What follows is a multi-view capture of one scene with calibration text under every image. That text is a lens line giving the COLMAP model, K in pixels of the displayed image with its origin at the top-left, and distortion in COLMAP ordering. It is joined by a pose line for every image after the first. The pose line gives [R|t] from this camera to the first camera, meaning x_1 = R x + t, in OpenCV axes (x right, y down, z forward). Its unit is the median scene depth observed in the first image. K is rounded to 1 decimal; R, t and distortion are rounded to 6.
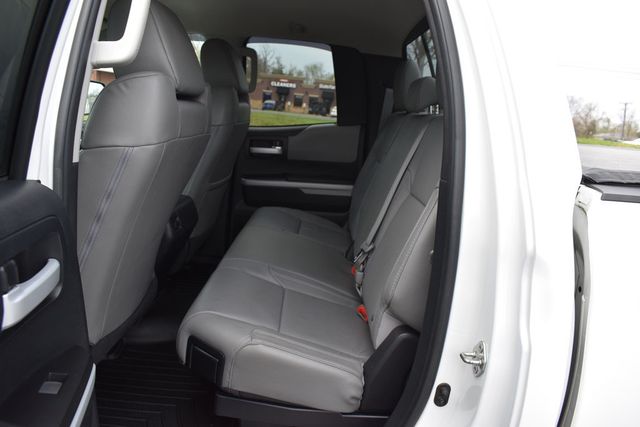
lens RADIAL K [[496.6, 0, 312.4], [0, 496.6, 224.8], [0, 0, 1]] dist [-0.096402, 0.015844]
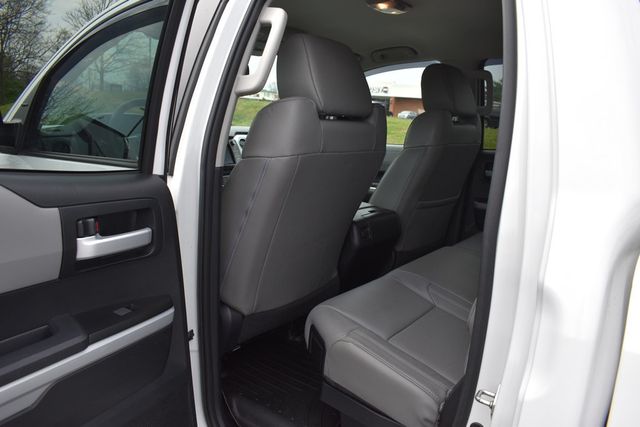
lens RADIAL K [[496.6, 0, 310.3], [0, 496.6, 213.5], [0, 0, 1]] dist [-0.096402, 0.015844]
pose [[0.792945, 0.079902, -0.604031, 0.437611], [-0.124779, 0.991648, -0.032628, 0.009193], [0.596380, 0.101243, 0.796292, 0.061522]]
